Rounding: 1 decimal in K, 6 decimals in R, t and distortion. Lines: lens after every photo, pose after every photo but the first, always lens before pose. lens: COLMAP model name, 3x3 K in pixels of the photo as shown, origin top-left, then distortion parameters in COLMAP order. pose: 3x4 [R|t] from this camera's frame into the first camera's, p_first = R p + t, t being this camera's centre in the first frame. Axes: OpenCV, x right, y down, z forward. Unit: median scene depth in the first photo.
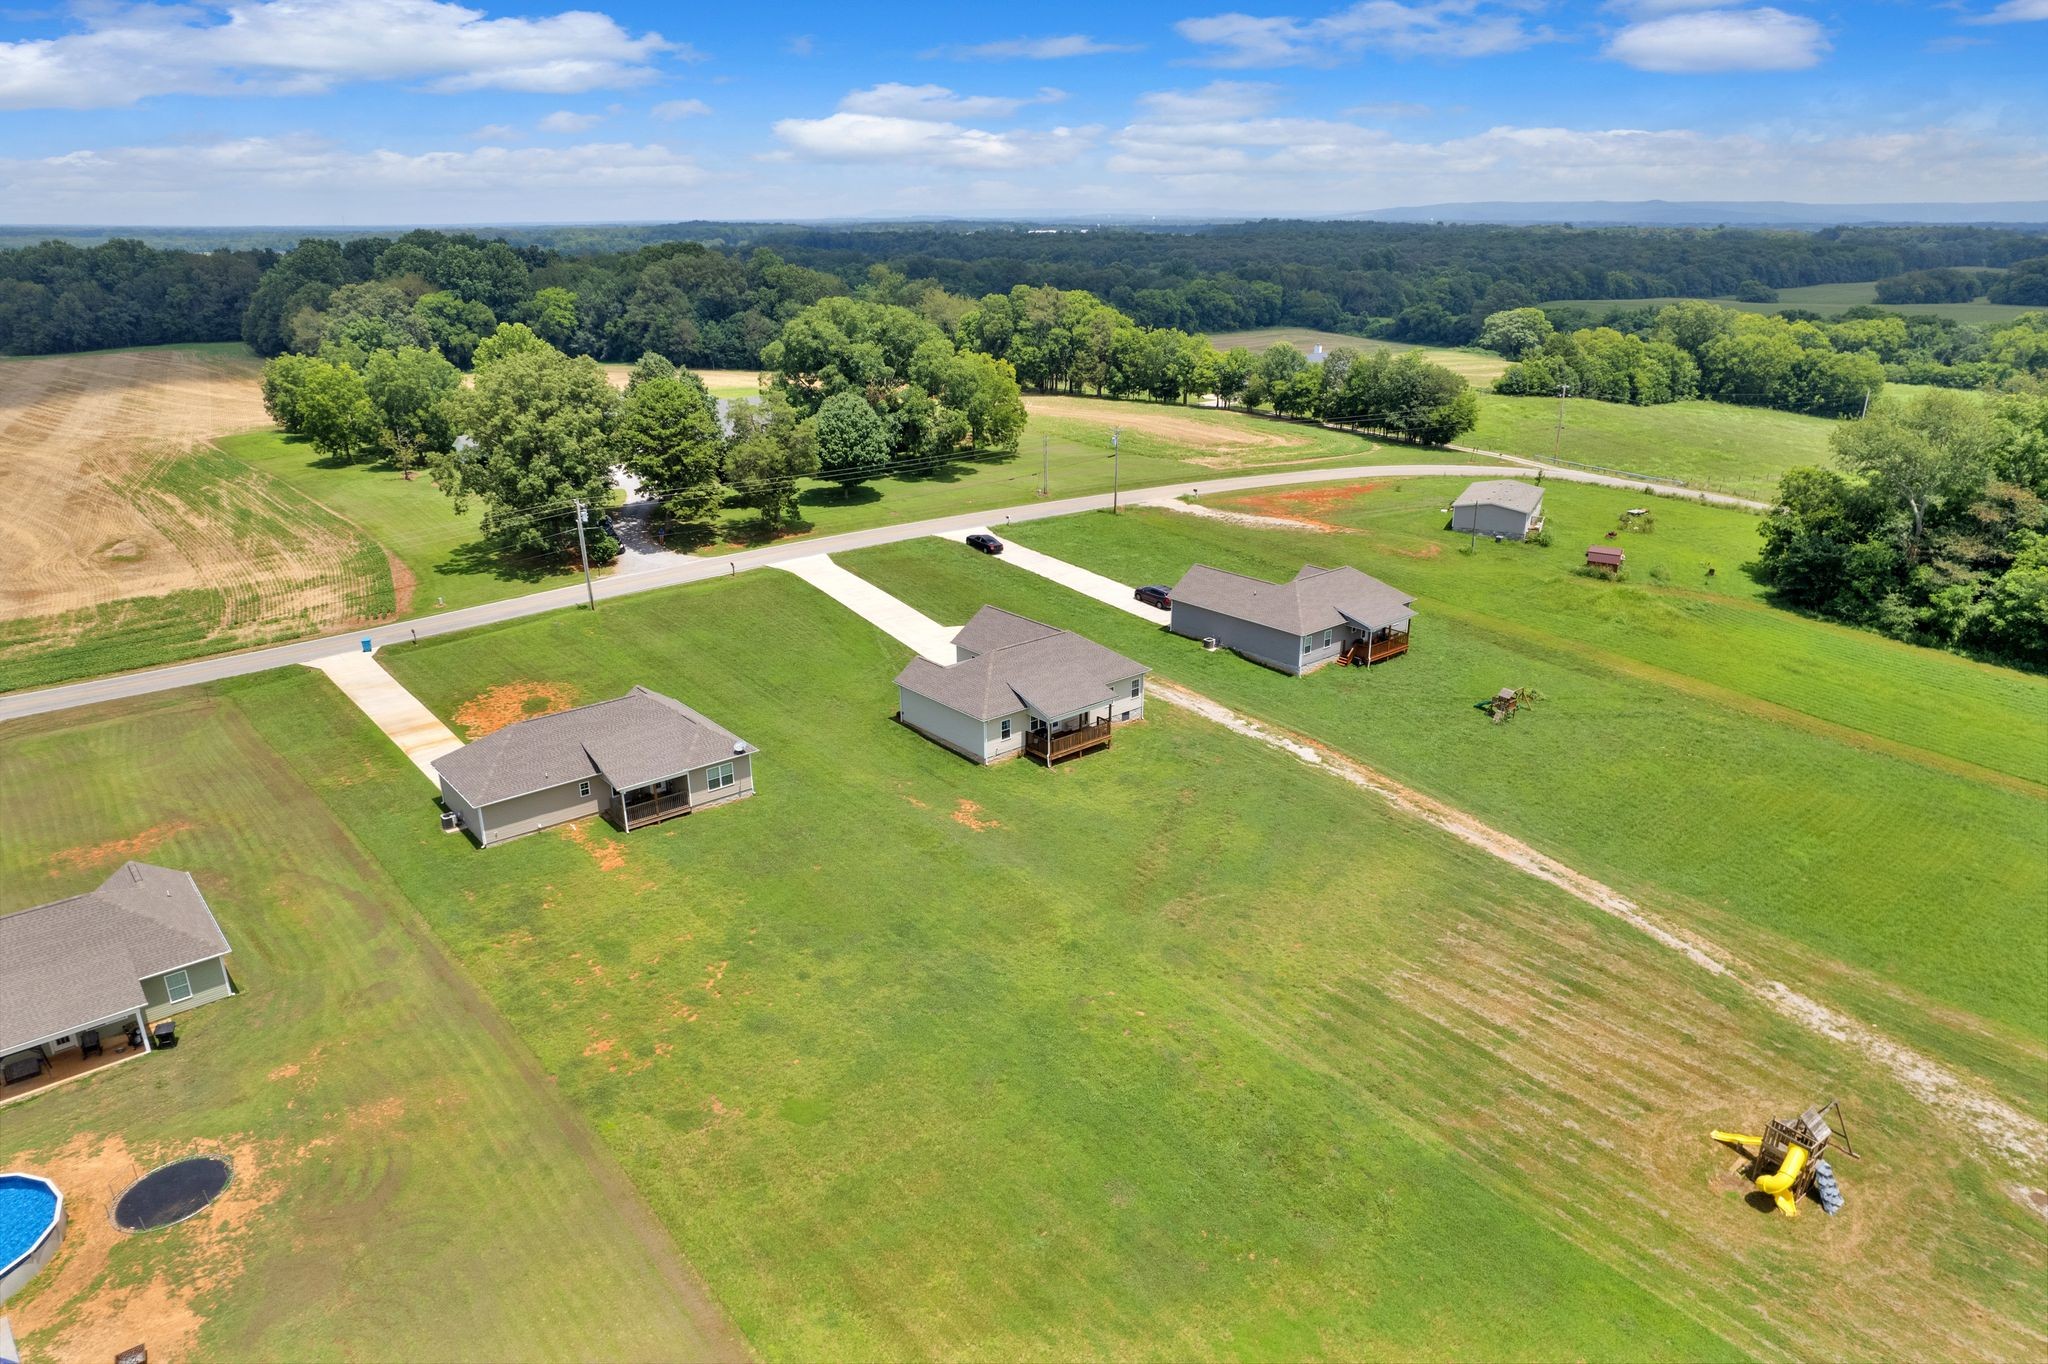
lens RADIAL K [[1310.9, 0, 1024.0], [0, 1310.9, 682.0], [0, 0, 1]] dist [-0.071092, 0.063005]
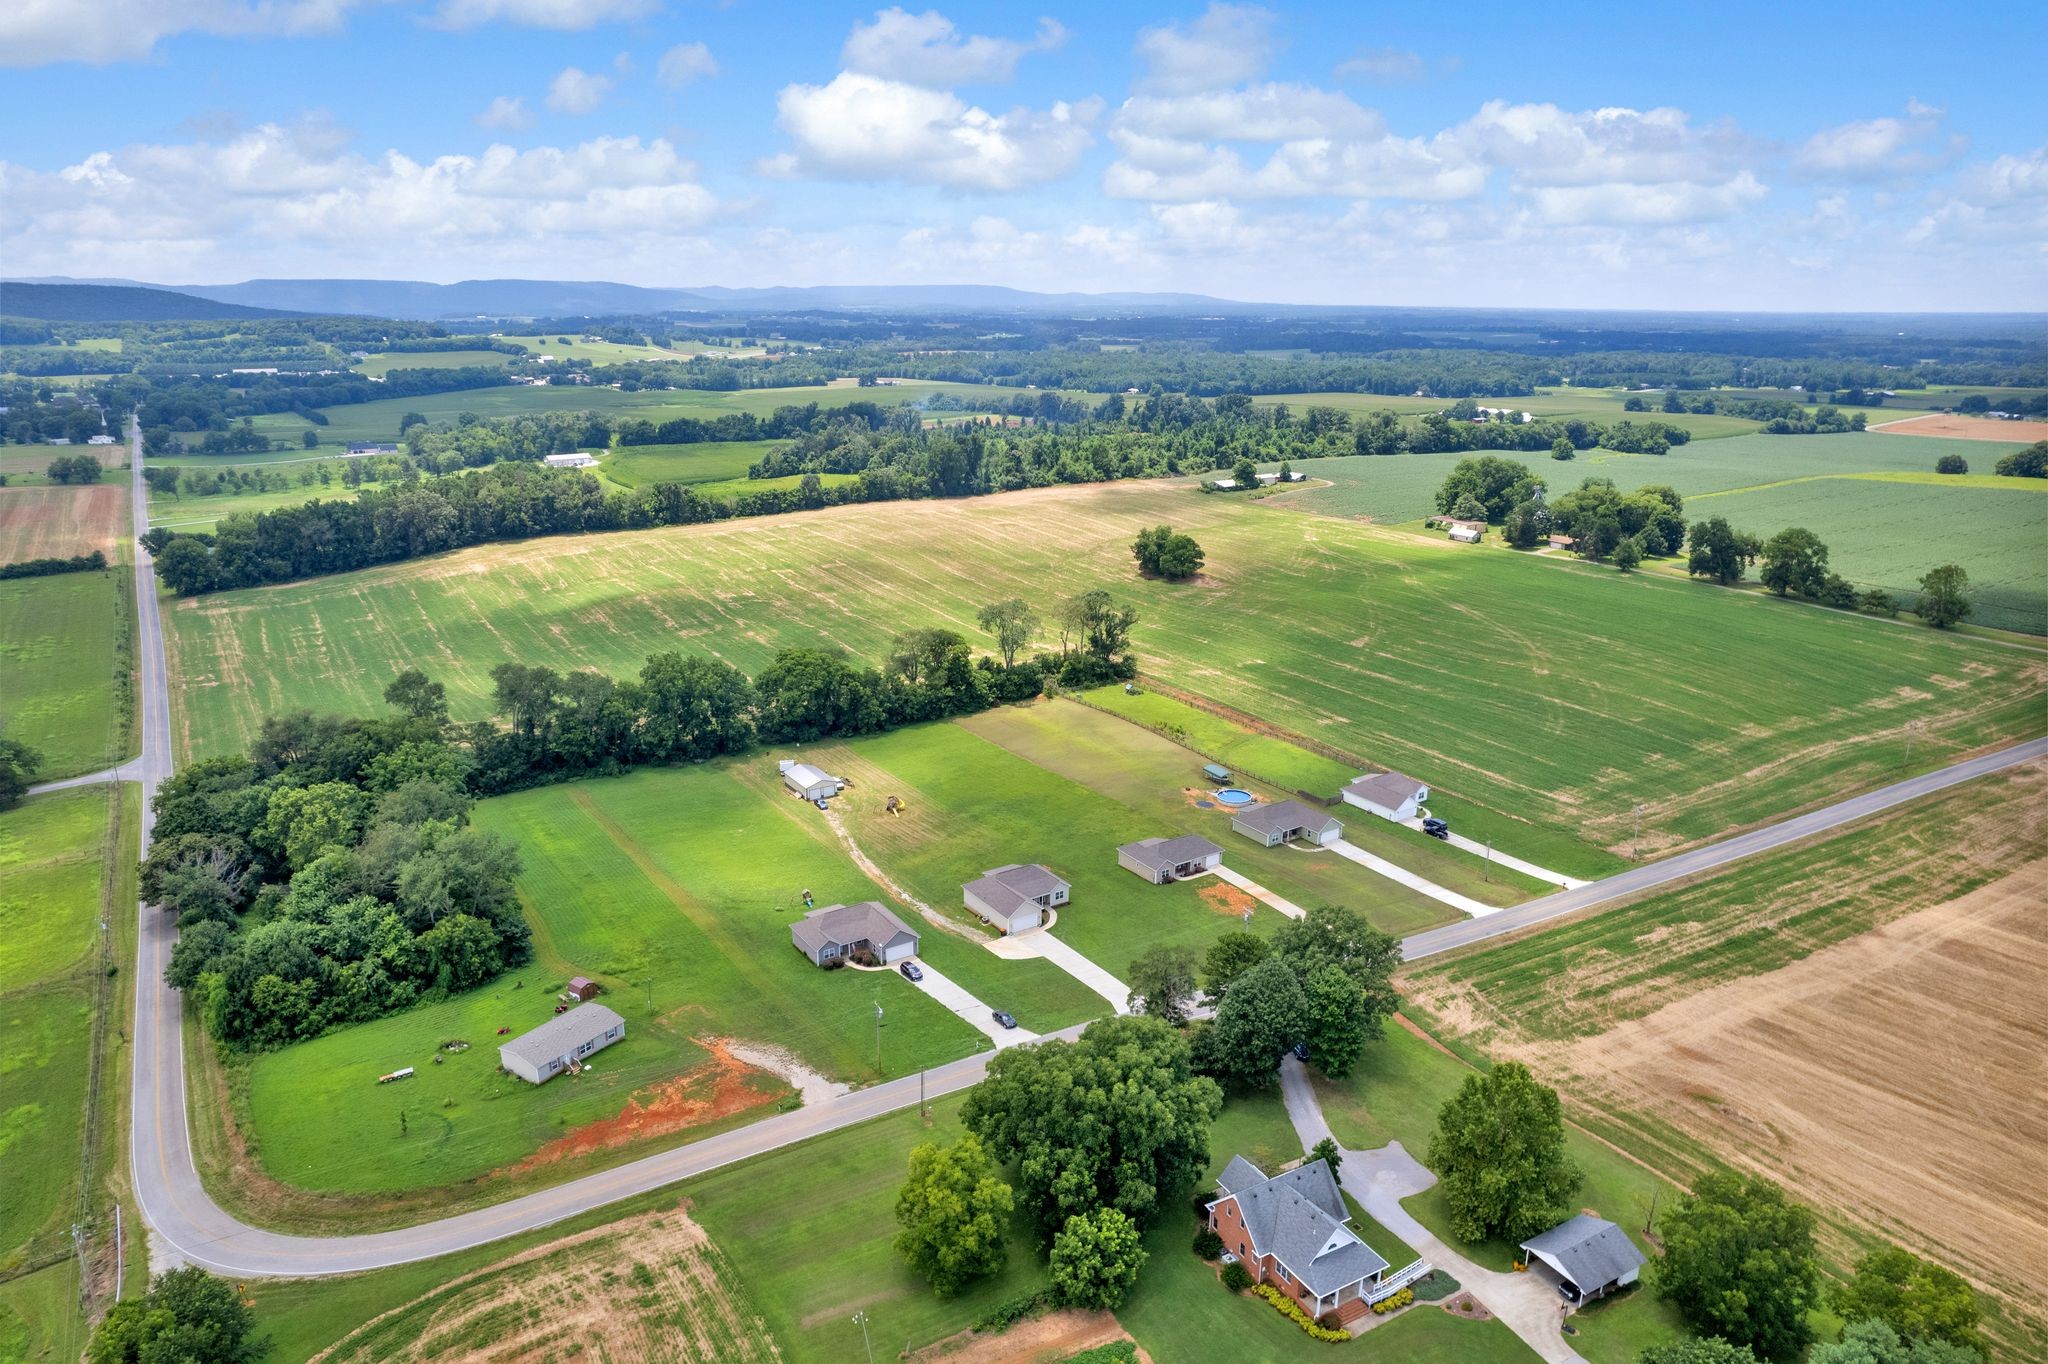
lens RADIAL K [[1310.9, 0, 1024.0], [0, 1310.9, 682.0], [0, 0, 1]] dist [-0.071092, 0.063005]
pose [[-0.991697, -0.035890, 0.123489, -0.239917], [0.044202, 0.806632, 0.589399, -1.387133], [-0.120763, 0.589964, -0.798348, 2.184803]]
